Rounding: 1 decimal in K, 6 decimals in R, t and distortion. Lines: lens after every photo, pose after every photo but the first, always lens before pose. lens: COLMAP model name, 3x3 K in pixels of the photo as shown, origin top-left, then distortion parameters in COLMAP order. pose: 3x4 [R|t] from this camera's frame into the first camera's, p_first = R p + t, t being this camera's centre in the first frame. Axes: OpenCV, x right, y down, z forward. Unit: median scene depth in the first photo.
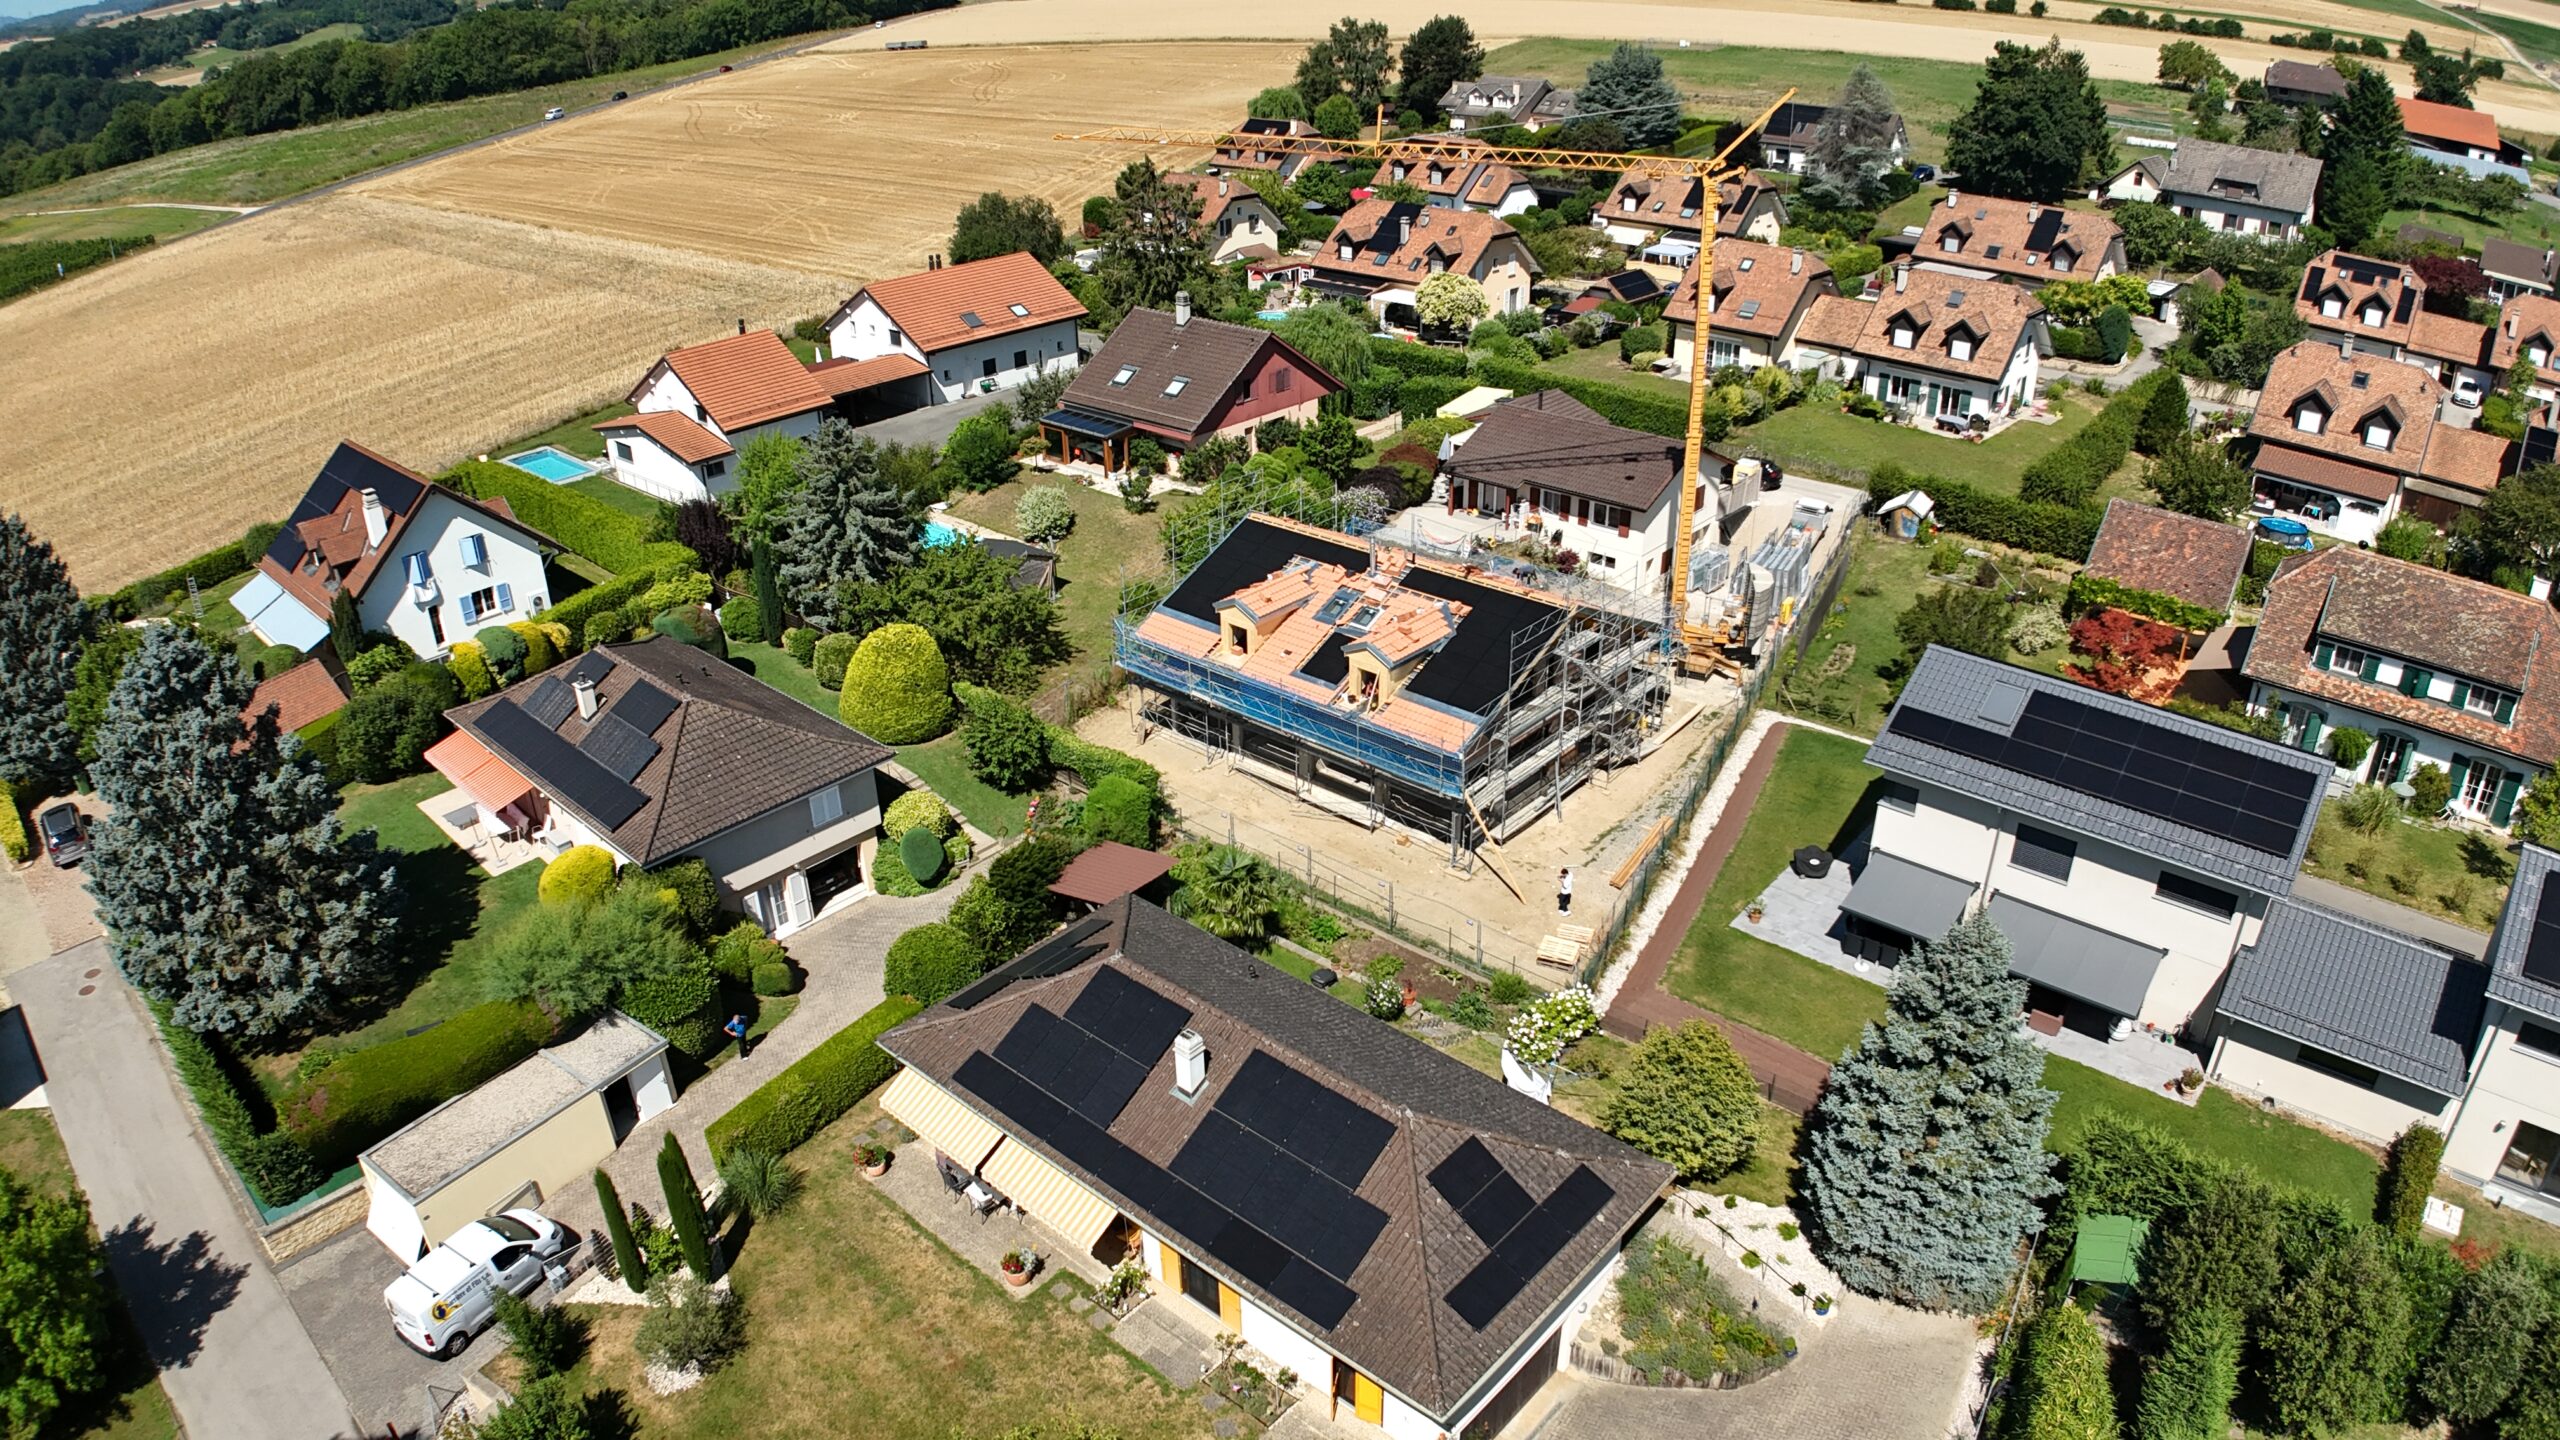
lens RADIAL K [[1548.2, 0, 1280.0], [0, 1548.2, 720.0], [0, 0, 1]] dist [-0.169151, 0.004753]
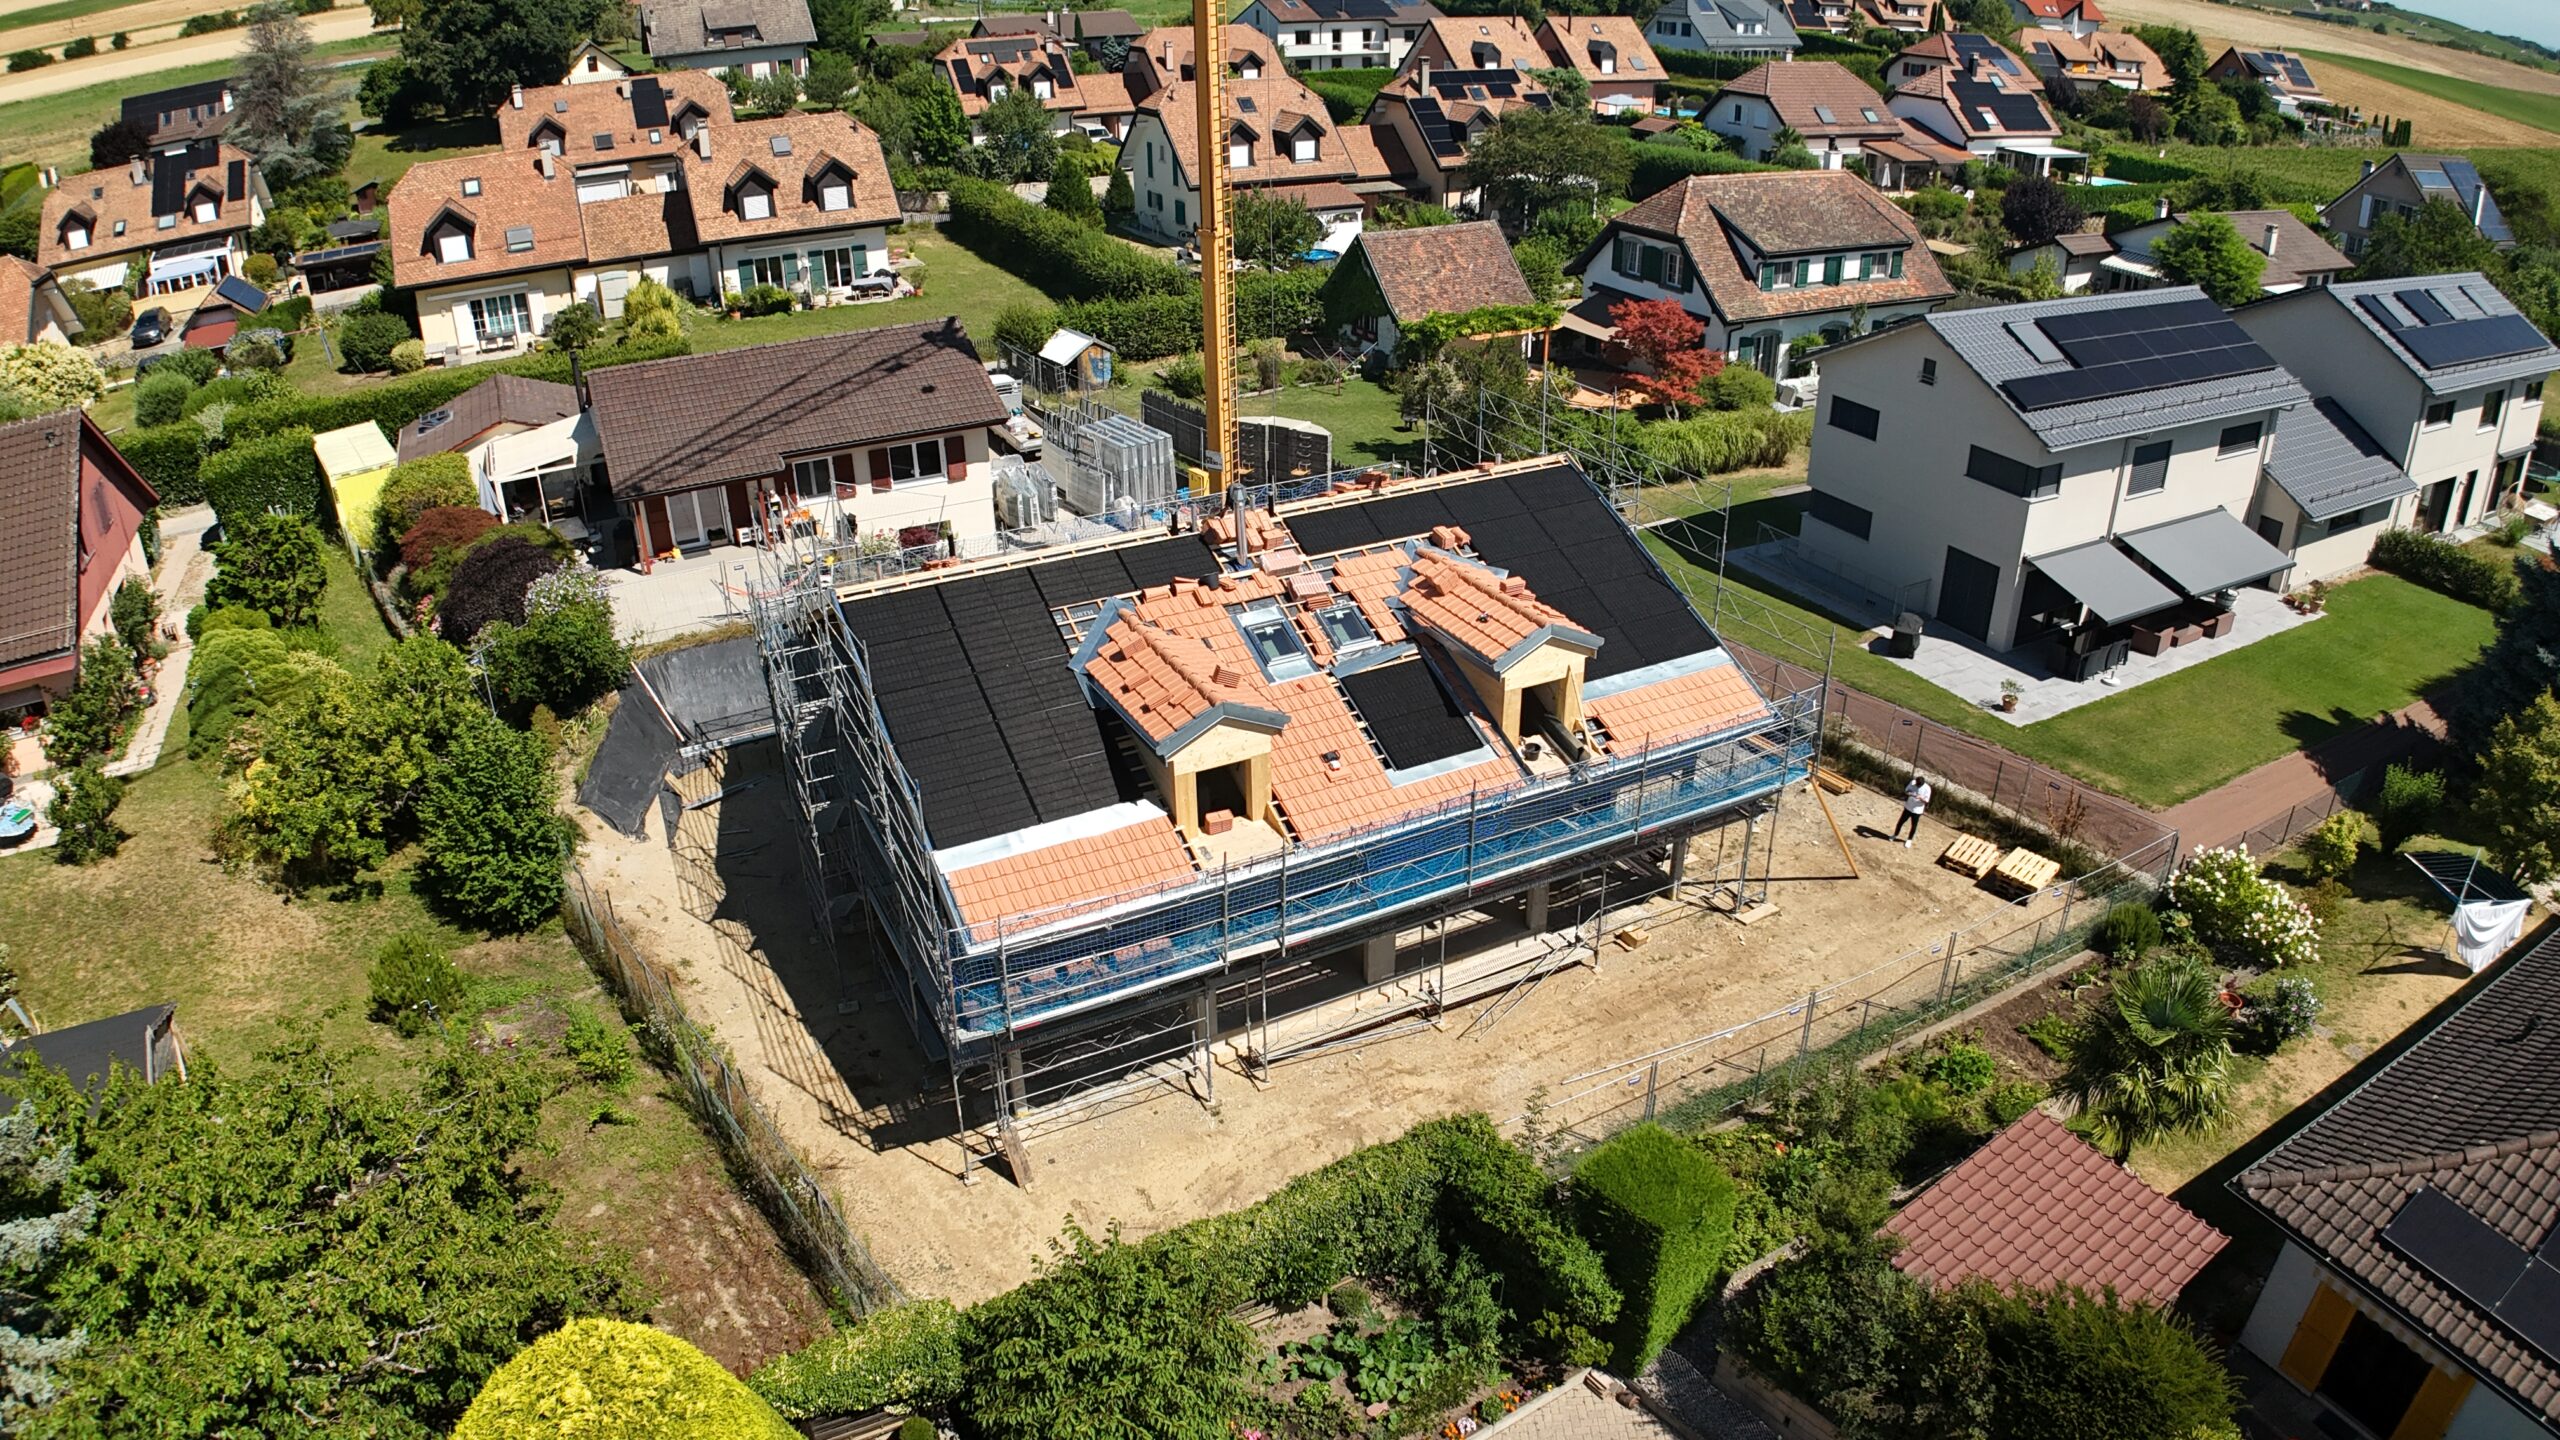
lens RADIAL K [[1548.2, 0, 1280.0], [0, 1548.2, 720.0], [0, 0, 1]] dist [-0.169151, 0.004753]
pose [[0.362314, -0.418549, 0.832794, -0.288171], [0.426646, 0.868872, 0.251066, -0.133744], [-0.828675, 0.264344, 0.493377, 0.600138]]
